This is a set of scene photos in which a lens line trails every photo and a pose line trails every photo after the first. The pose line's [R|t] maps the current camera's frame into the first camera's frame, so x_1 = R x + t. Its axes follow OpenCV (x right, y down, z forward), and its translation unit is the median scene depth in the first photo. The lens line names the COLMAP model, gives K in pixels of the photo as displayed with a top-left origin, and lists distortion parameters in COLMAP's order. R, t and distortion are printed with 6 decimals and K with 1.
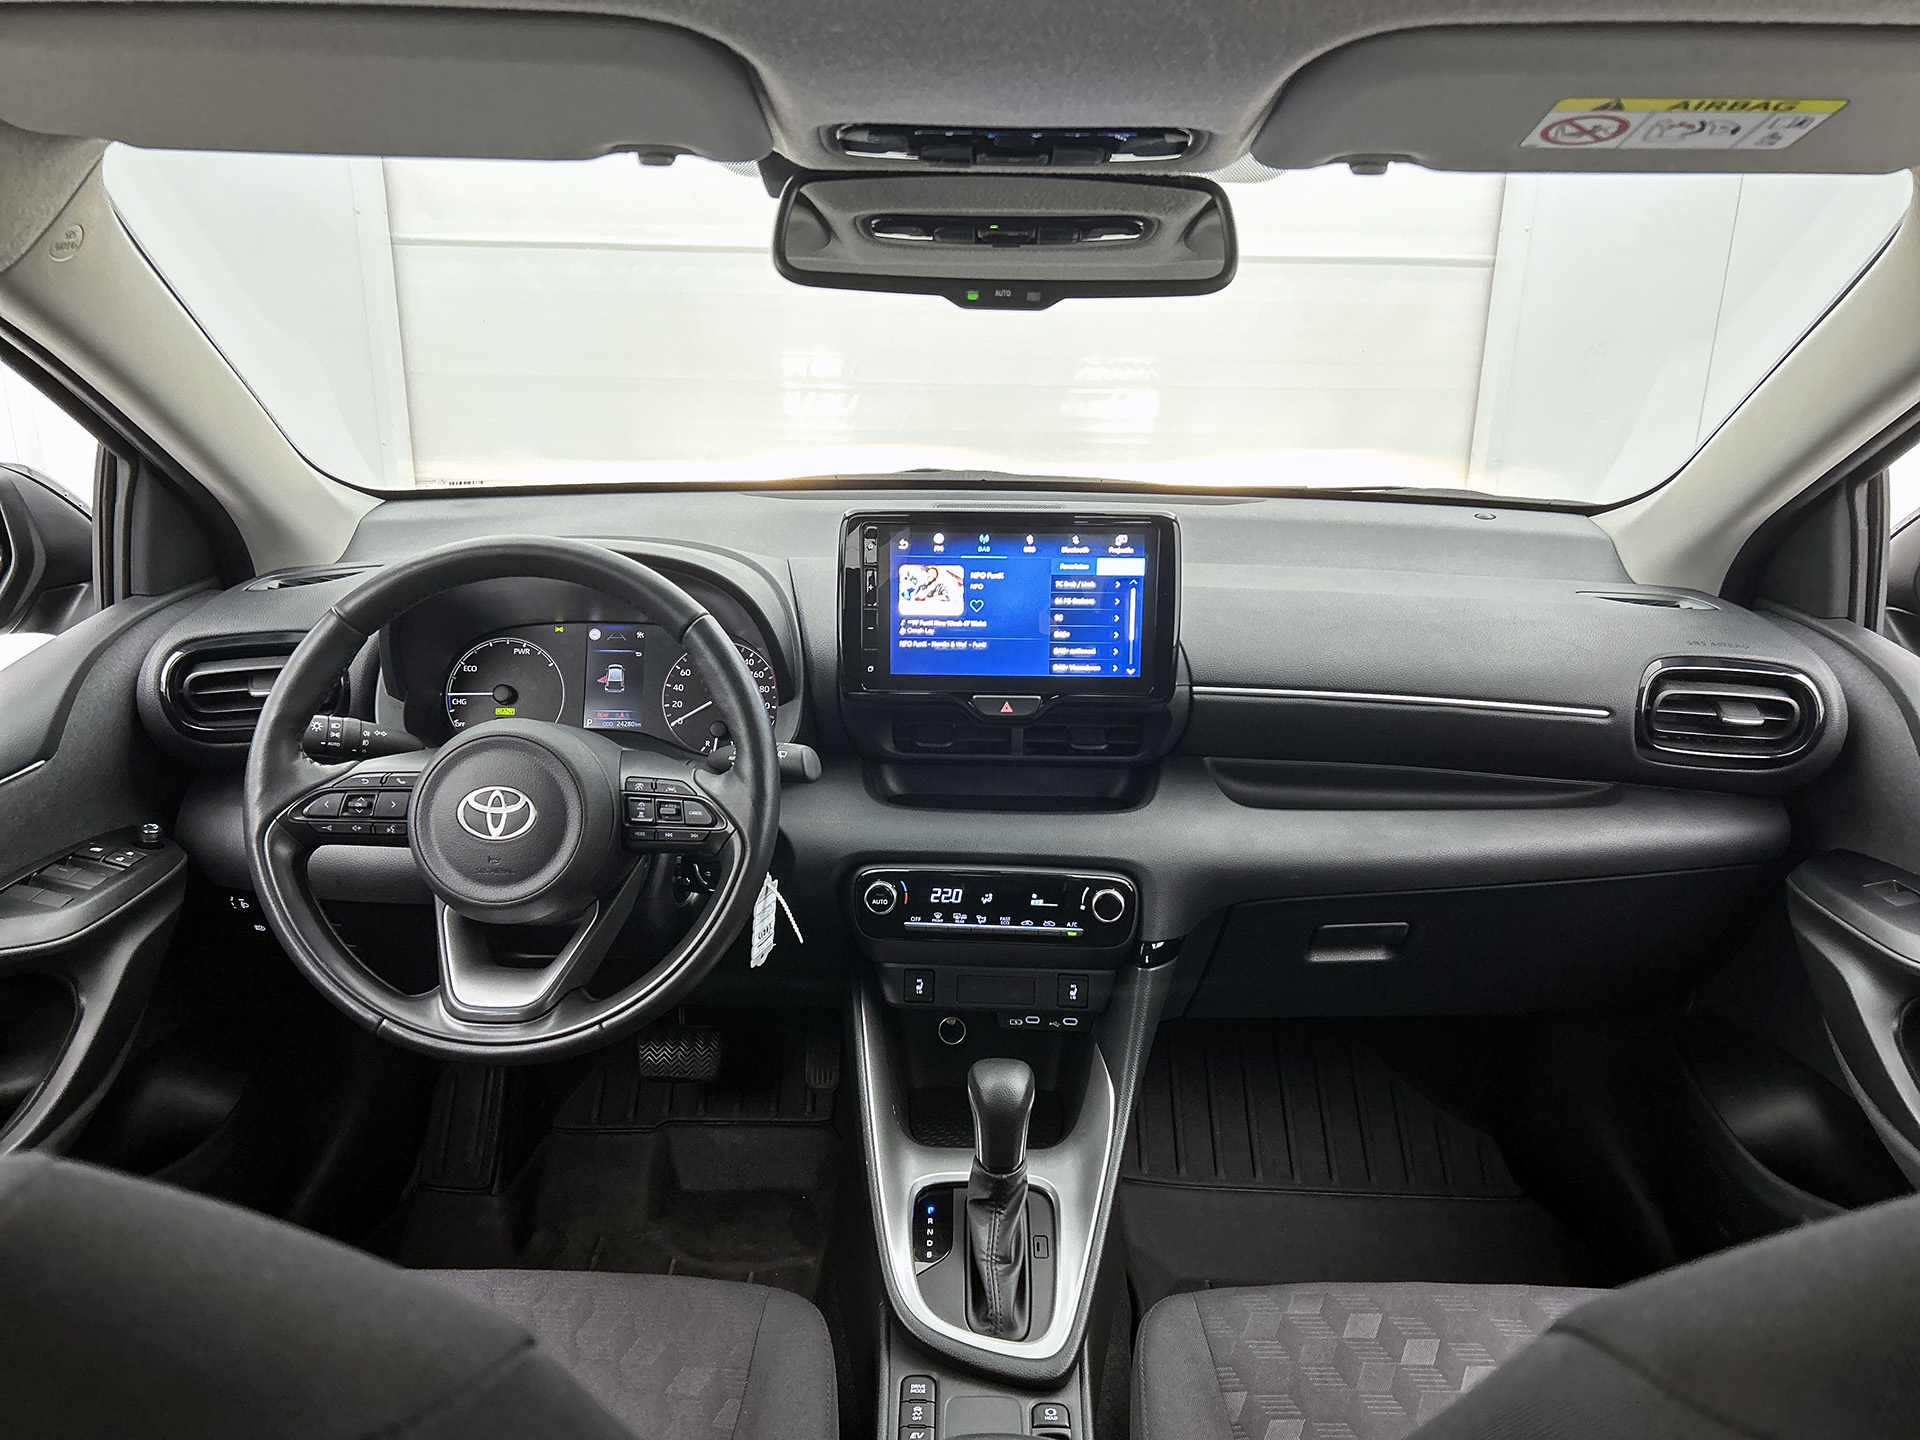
lens RADIAL K [[1411.8, 0, 967.2], [0, 1411.8, 729.8], [0, 0, 1]] dist [0.054302, -0.025867]
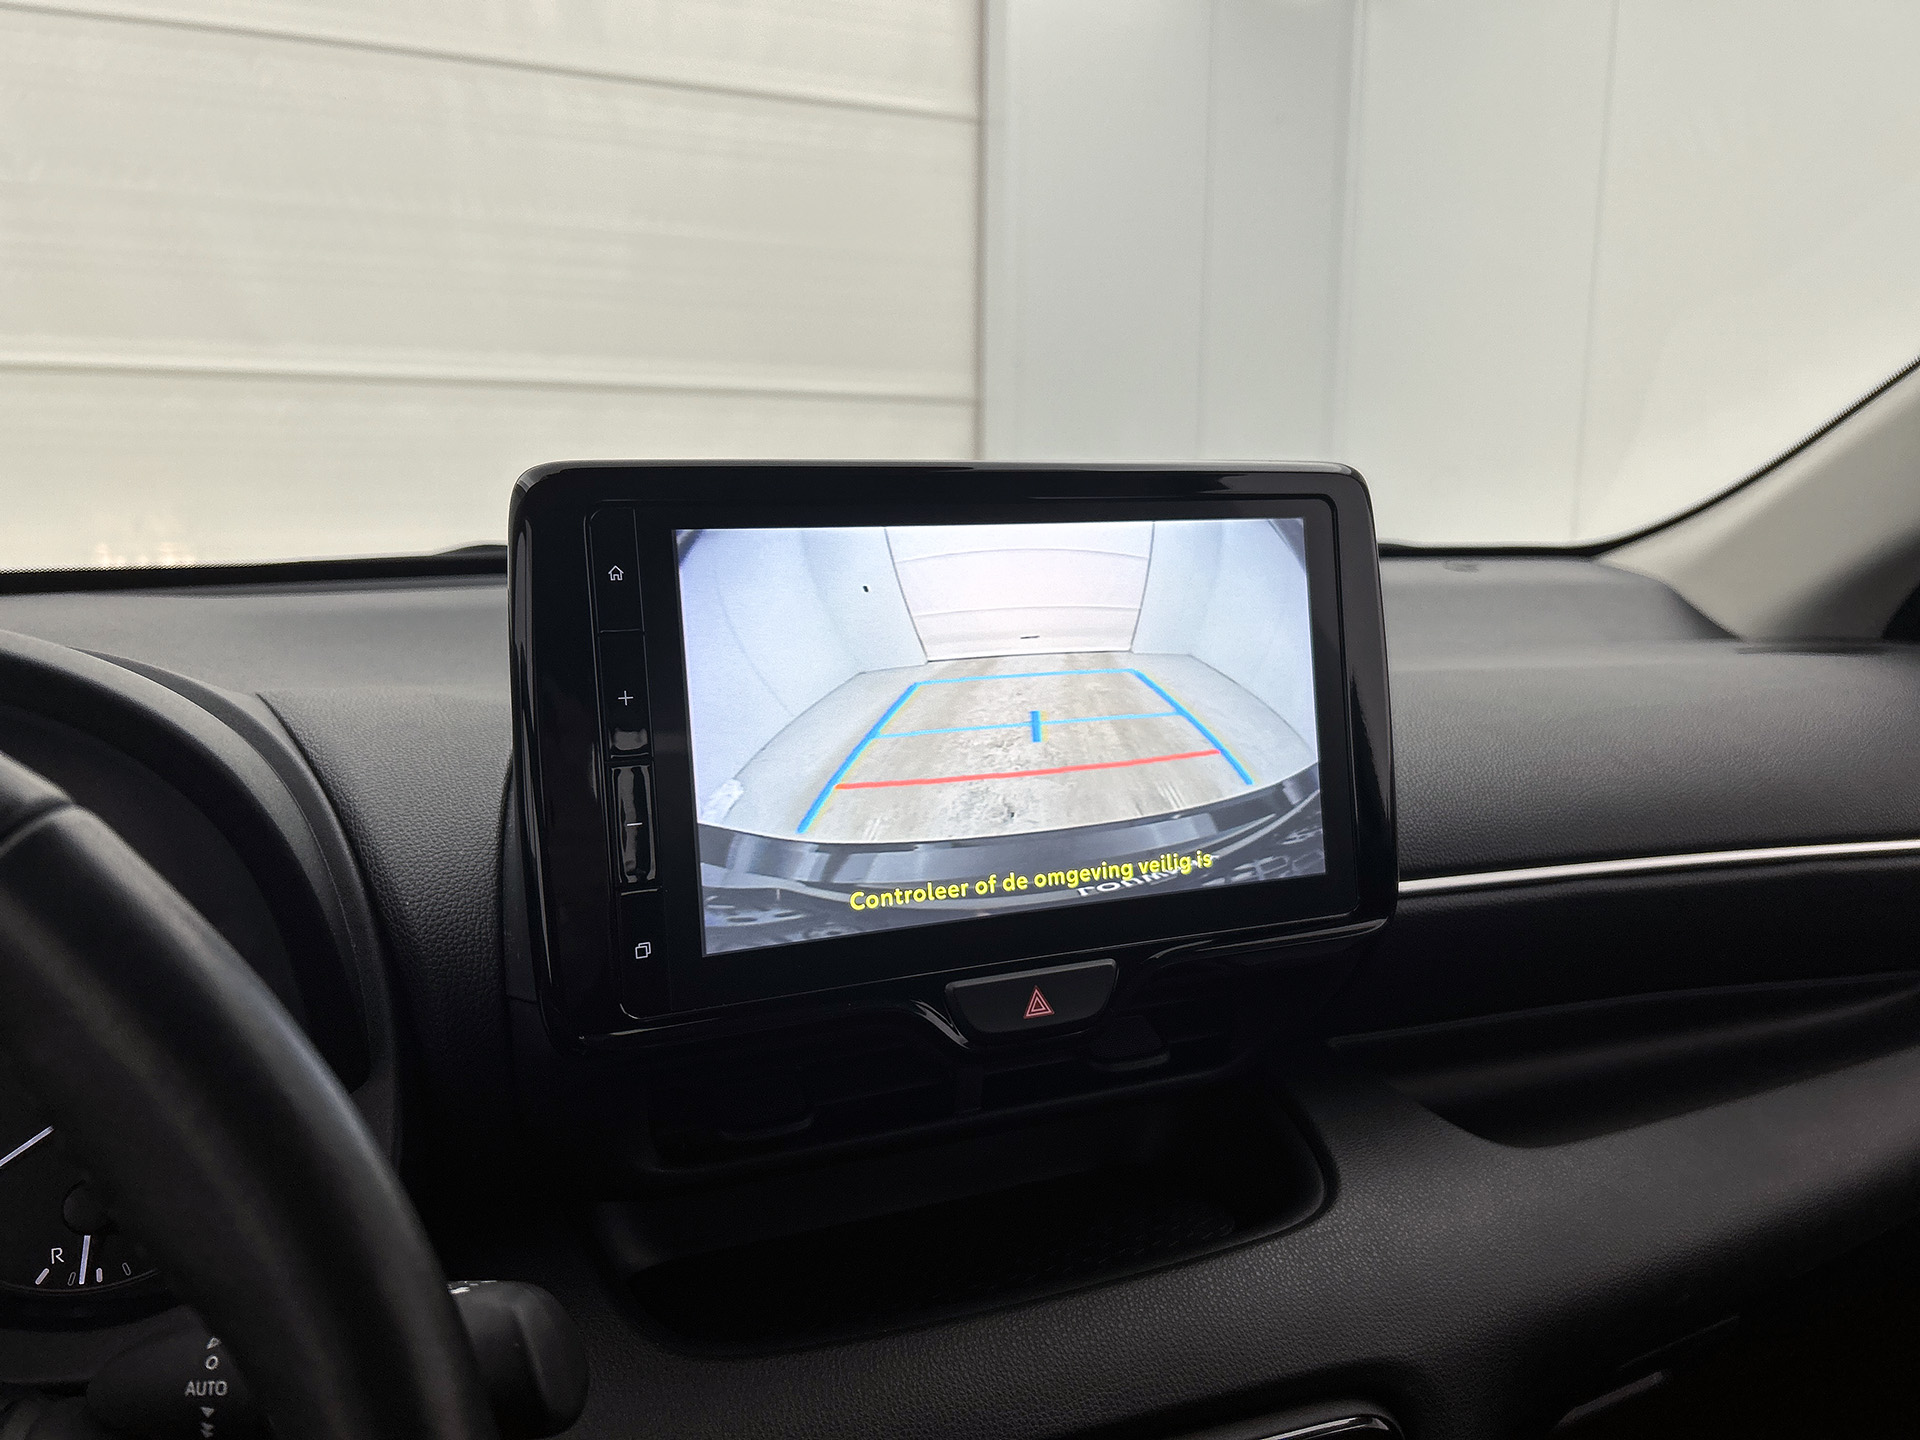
lens RADIAL K [[1458.0, 0, 965.1], [0, 1458.0, 708.9], [0, 0, 1]] dist [0.034898, -0.051459]
pose [[0.914980, -0.077801, 0.395928, -0.129369], [0.140189, 0.981404, -0.131126, -0.043356], [-0.378364, 0.175482, 0.908871, 0.661012]]
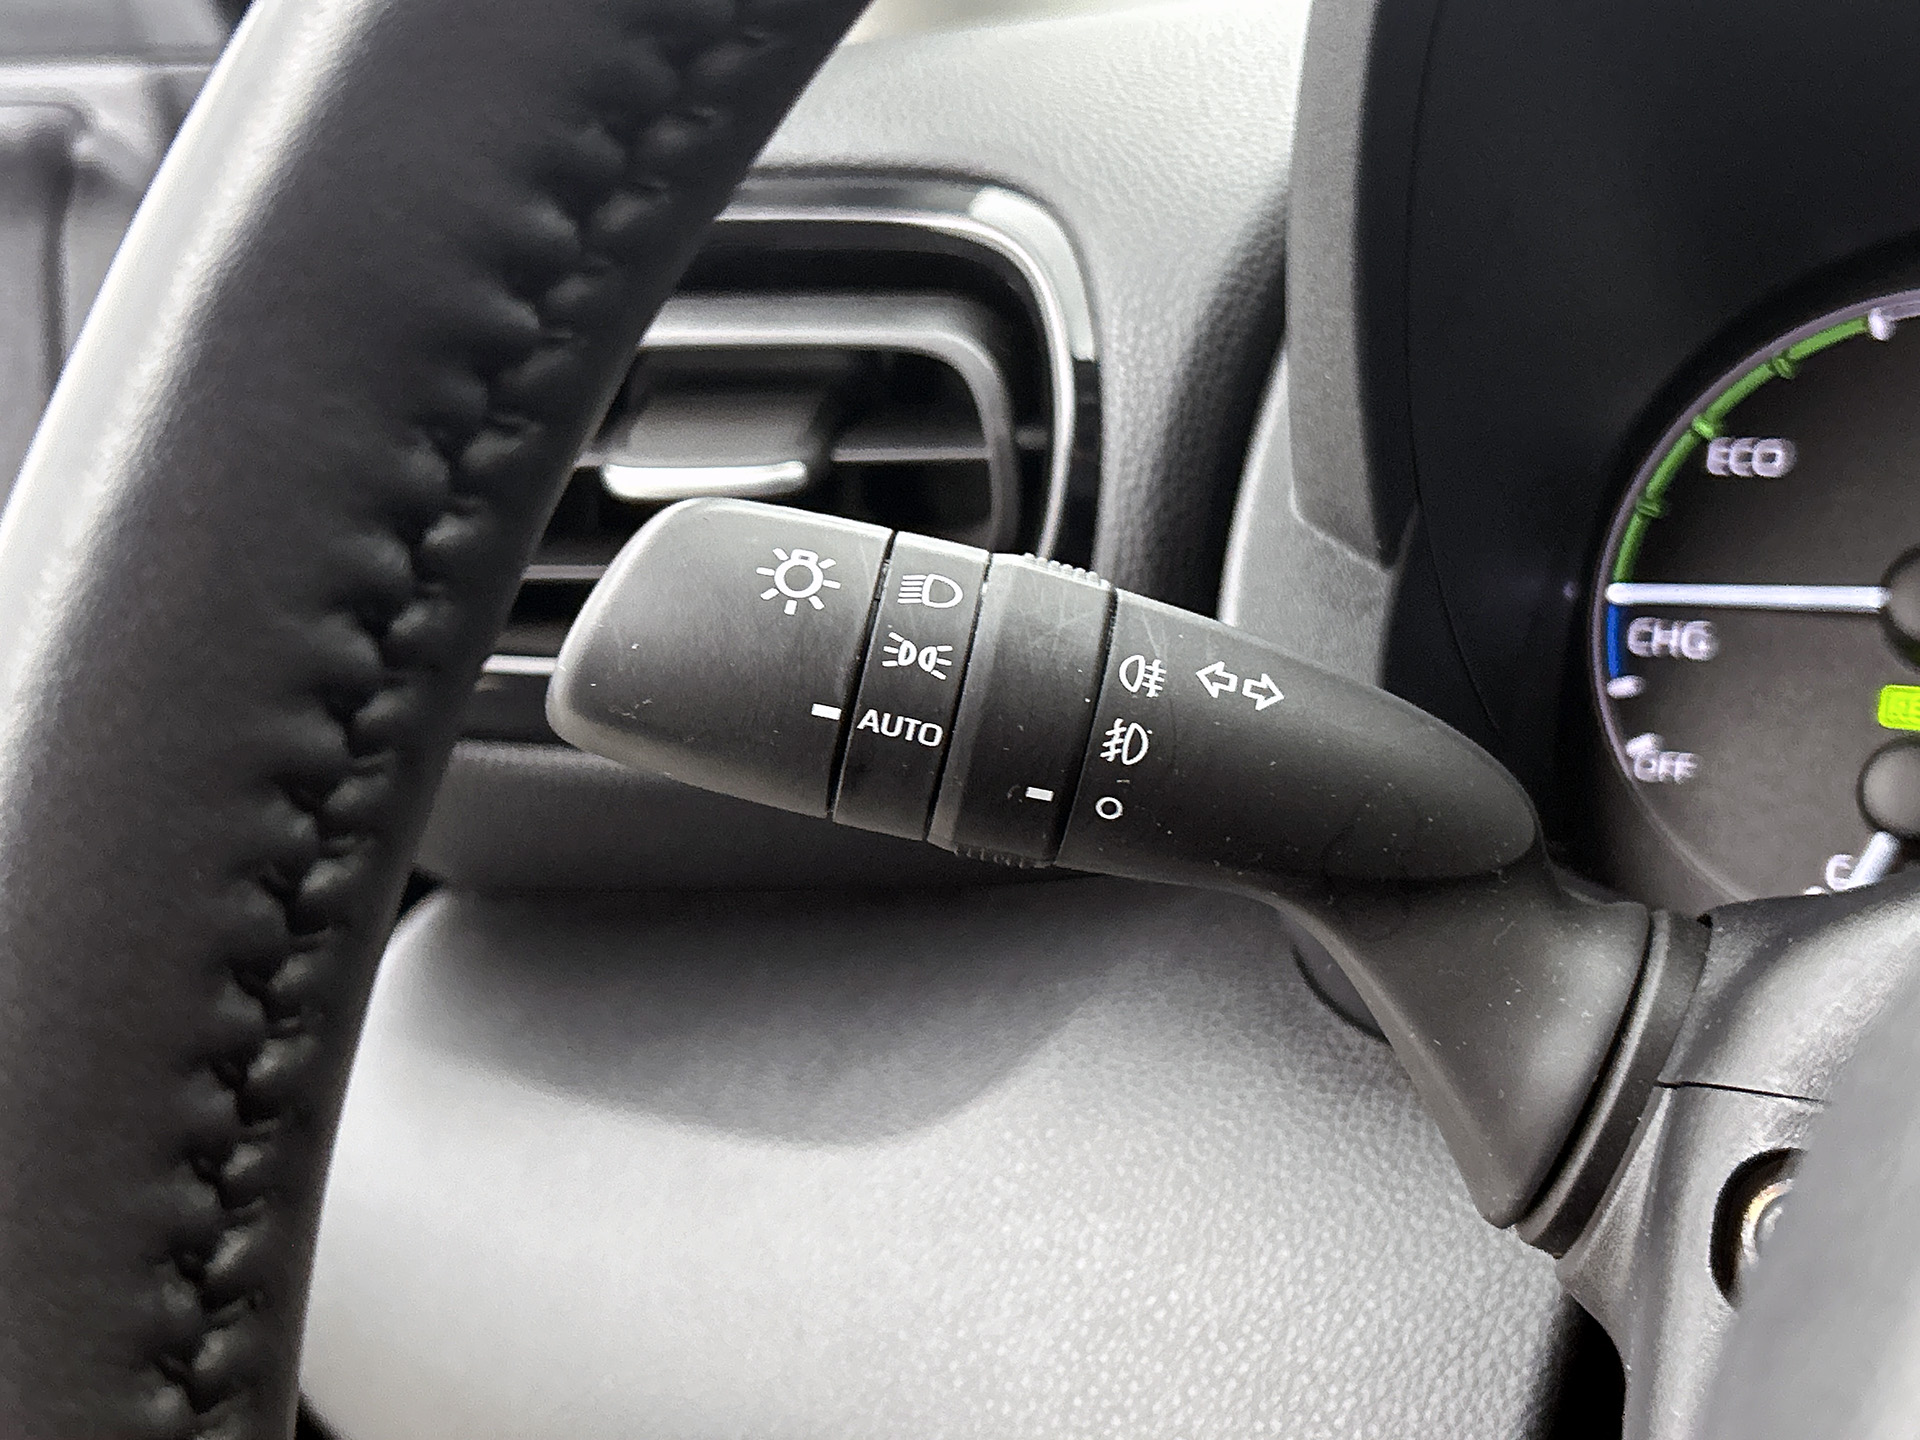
lens RADIAL K [[2574.0, 0, 954.0], [0, 2574.0, 716.4], [0, 0, 1]] dist [0.022540, 0.000000]
pose [[0.870890, 0.065947, -0.487033, -0.307532], [-0.112196, 0.991467, -0.066375, 0.022827], [0.478500, 0.112449, 0.870858, 0.752920]]
